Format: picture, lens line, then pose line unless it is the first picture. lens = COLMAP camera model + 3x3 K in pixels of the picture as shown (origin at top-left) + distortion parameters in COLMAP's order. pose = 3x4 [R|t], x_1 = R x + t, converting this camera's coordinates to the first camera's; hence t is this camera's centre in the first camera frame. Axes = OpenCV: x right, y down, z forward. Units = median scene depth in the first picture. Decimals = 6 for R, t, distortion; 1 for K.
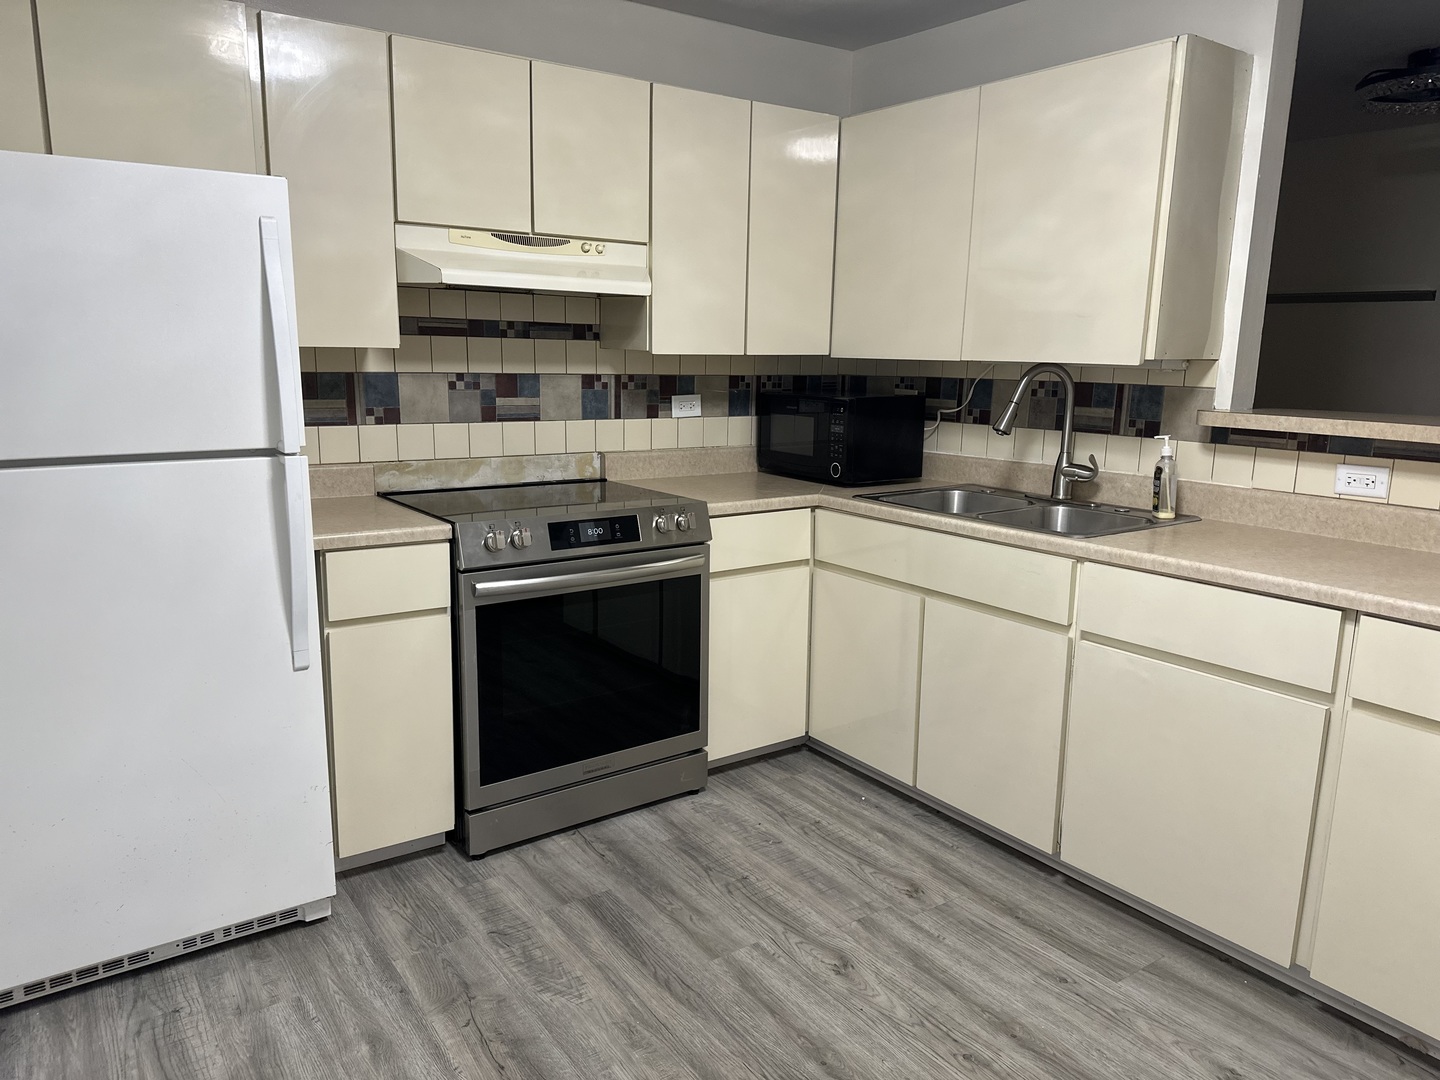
lens RADIAL K [[1004.5, 0, 720.0], [0, 1004.5, 540.0], [0, 0, 1]] dist [0.069223, -0.056251]
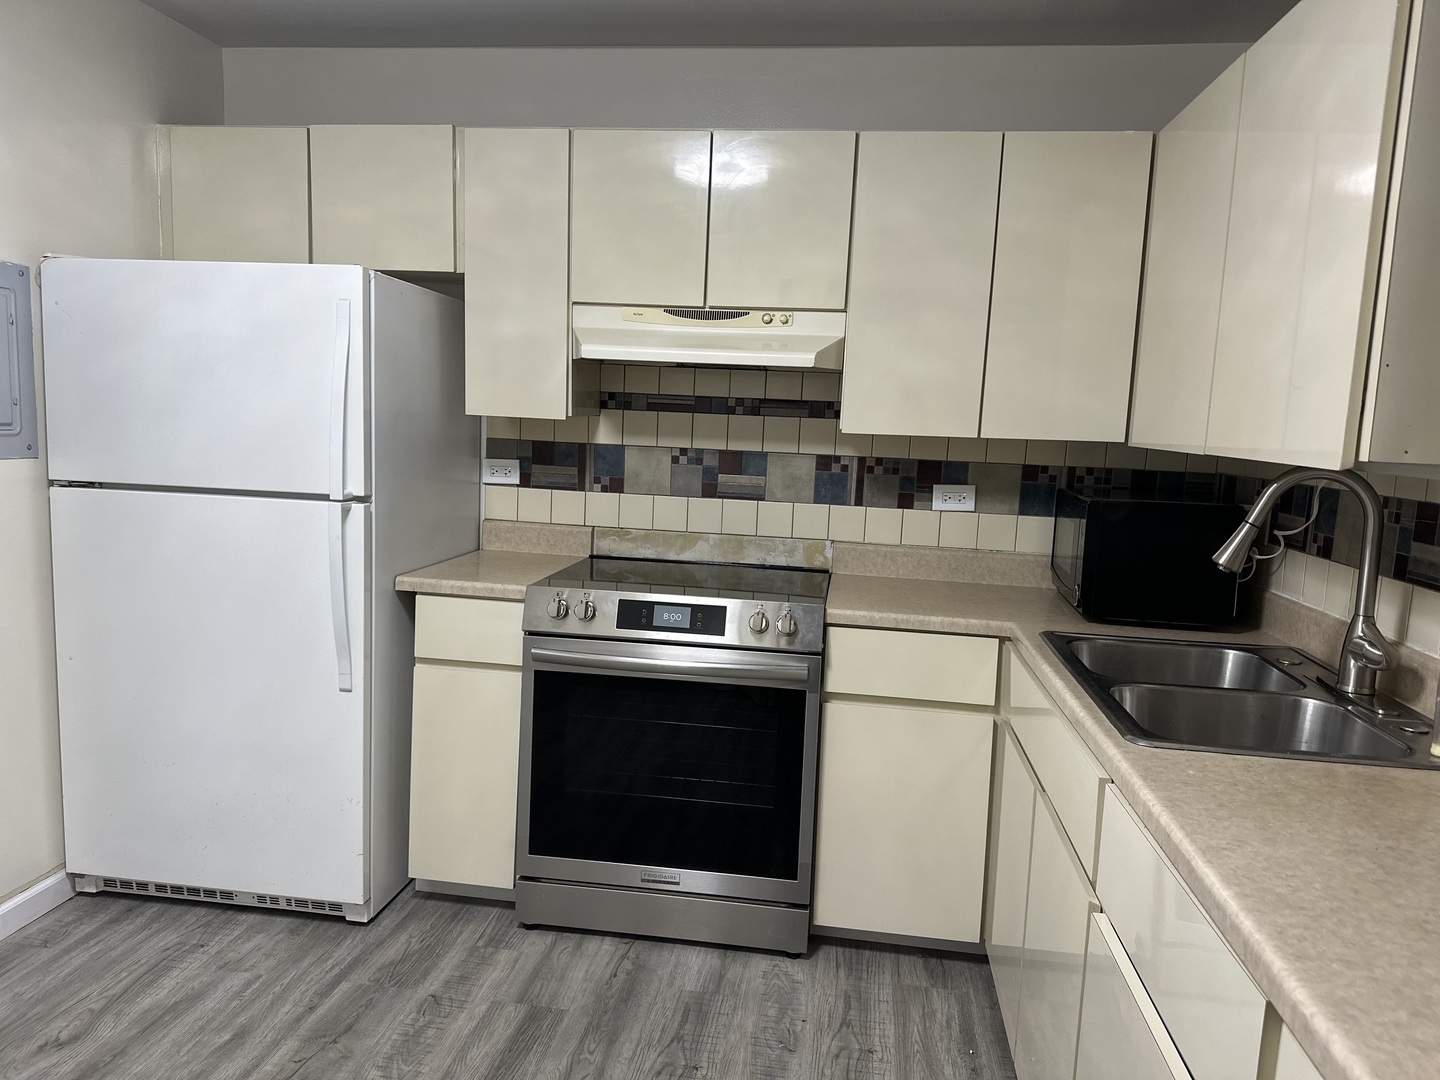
lens RADIAL K [[1024.6, 0, 719.2], [0, 1024.6, 525.3], [0, 0, 1]] dist [0.084061, -0.068908]
pose [[0.720844, 0.083100, -0.688098, 0.477776], [-0.156875, 0.986584, -0.045193, -0.047895], [0.675111, 0.140523, 0.724209, 0.291561]]
